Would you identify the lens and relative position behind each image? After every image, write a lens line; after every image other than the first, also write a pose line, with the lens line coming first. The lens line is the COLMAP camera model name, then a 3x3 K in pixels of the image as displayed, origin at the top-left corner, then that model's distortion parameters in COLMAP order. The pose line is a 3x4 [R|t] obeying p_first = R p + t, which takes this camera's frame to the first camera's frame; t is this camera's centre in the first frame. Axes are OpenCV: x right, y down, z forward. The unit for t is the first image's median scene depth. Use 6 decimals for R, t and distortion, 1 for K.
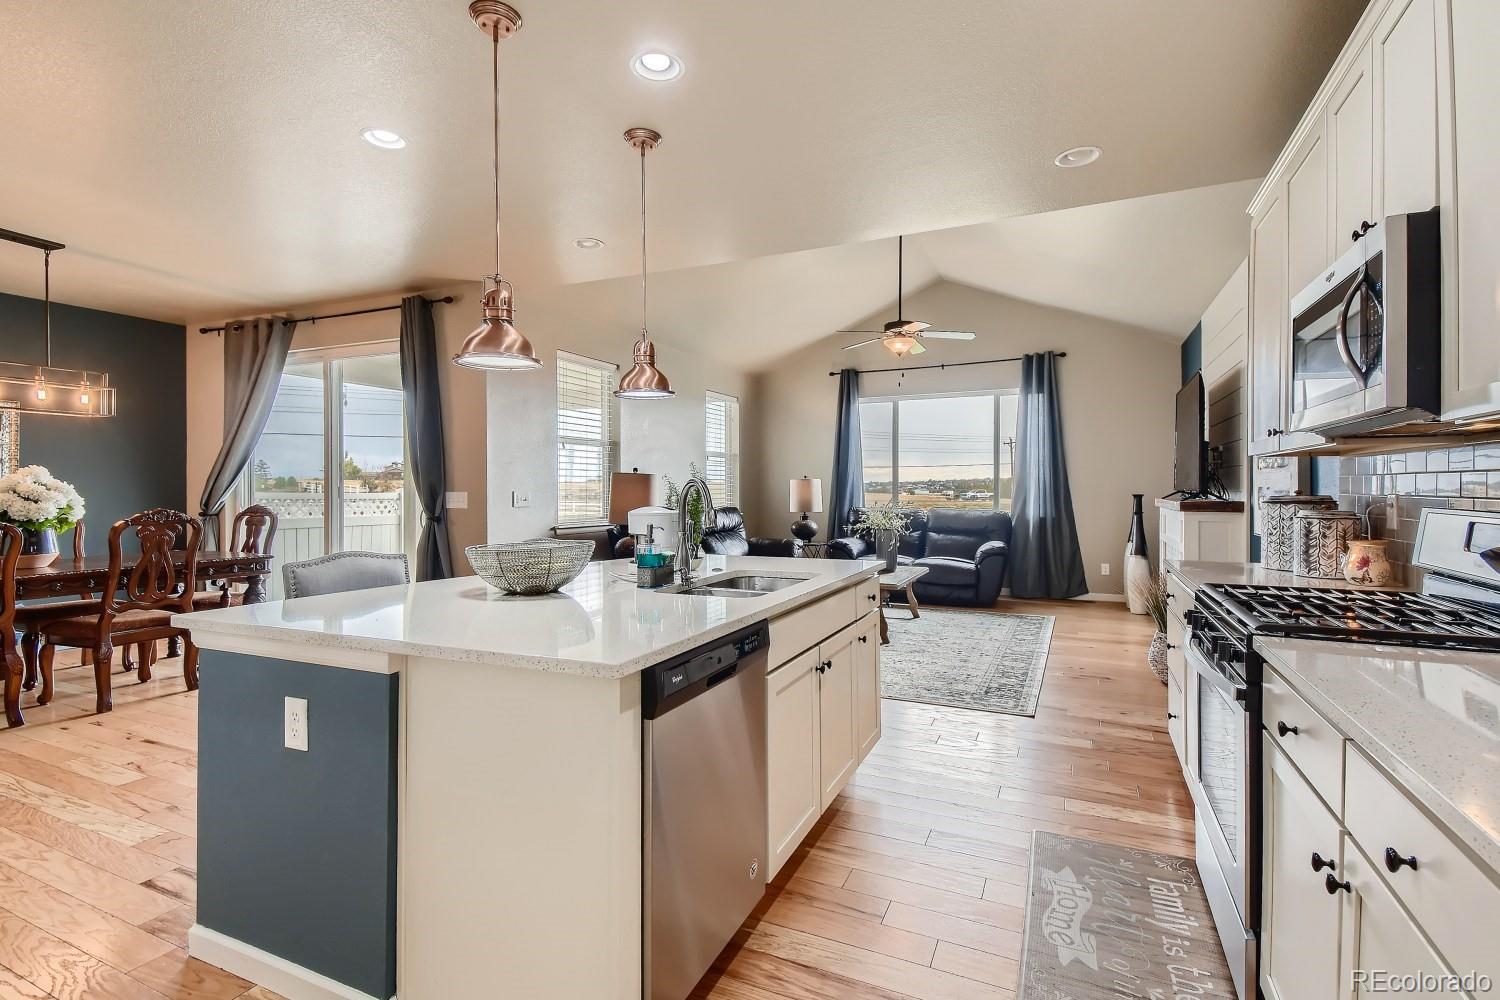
lens RADIAL K [[718.1, 0, 757.4], [0, 718.1, 482.1], [0, 0, 1]] dist [0.056832, -0.033376]
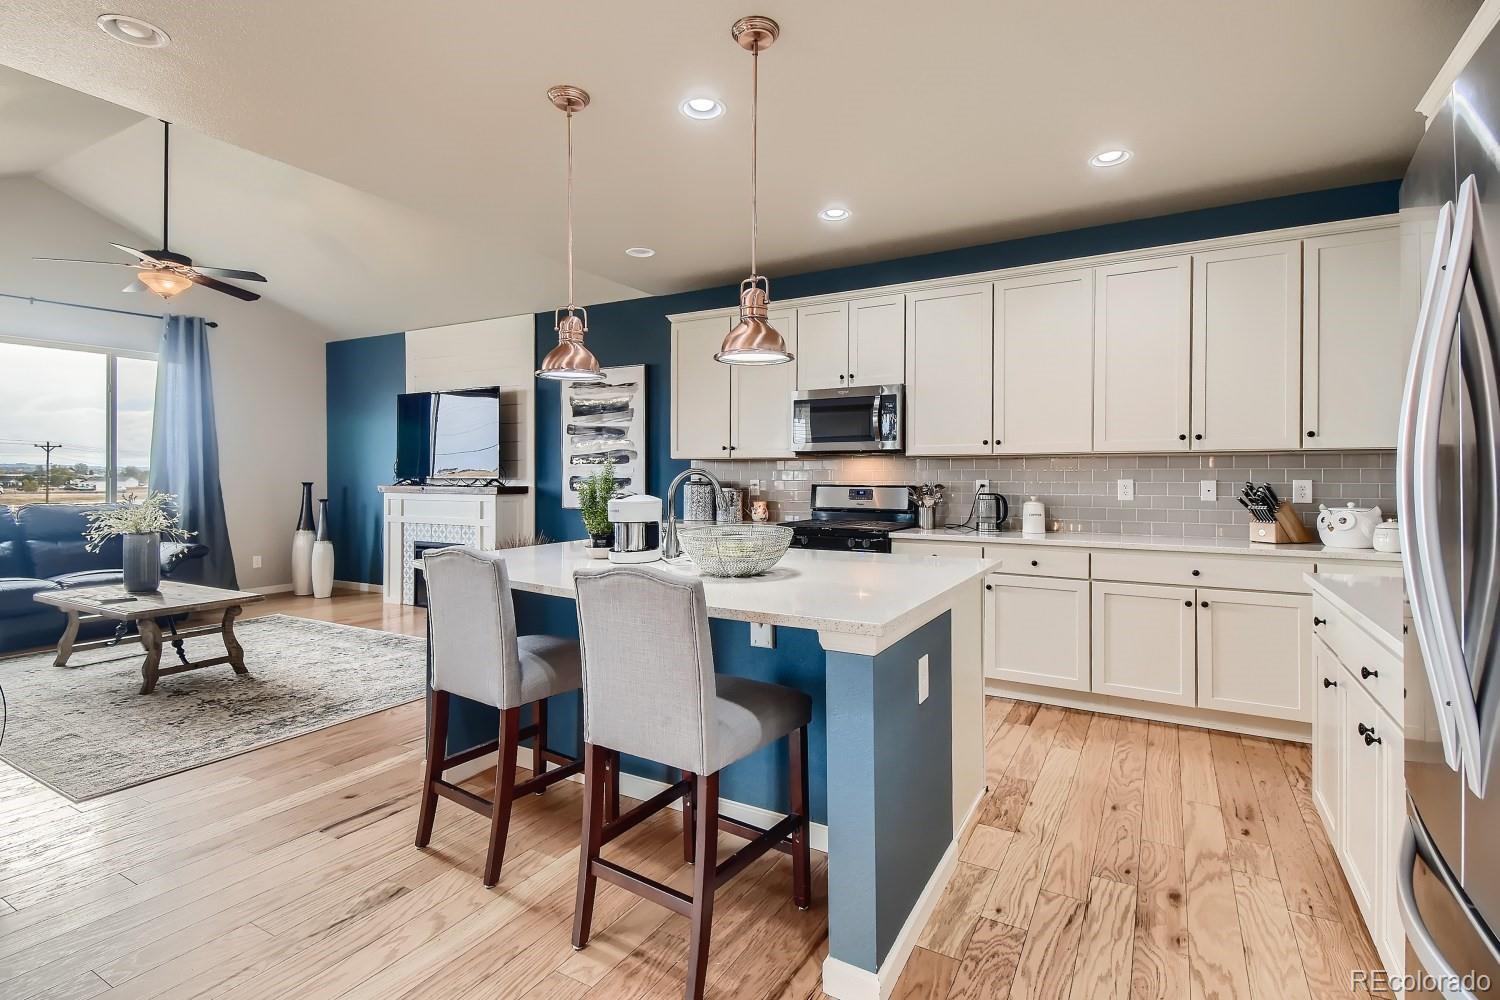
lens RADIAL K [[718.1, 0, 757.4], [0, 718.1, 482.1], [0, 0, 1]] dist [0.056832, -0.033376]
pose [[0.092599, -0.002889, 0.995699, -0.411166], [-0.012868, 0.999909, 0.004098, 0.003572], [-0.995620, -0.013192, 0.092554, 0.258986]]
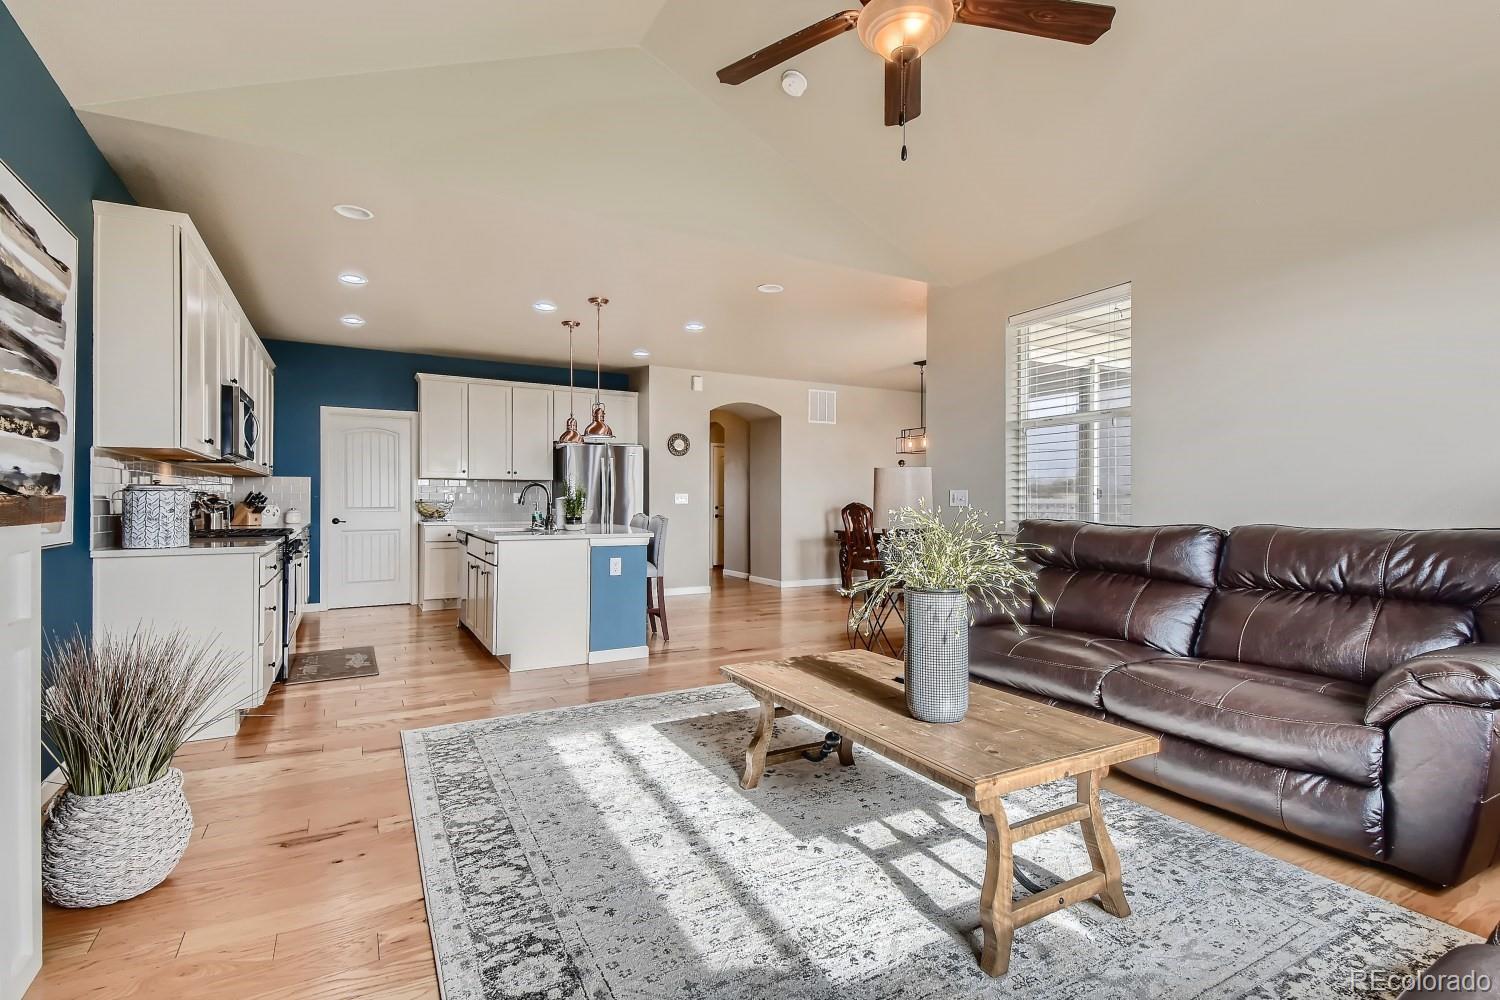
lens RADIAL K [[697.6, 0, 748.4], [0, 697.6, 493.0], [0, 0, 1]] dist [0.017919, -0.000353]
pose [[-0.604053, -0.007924, -0.796905, 0.405148], [0.006261, 0.999873, -0.014688, 0.019483], [0.796920, -0.013862, -0.603926, 0.928147]]
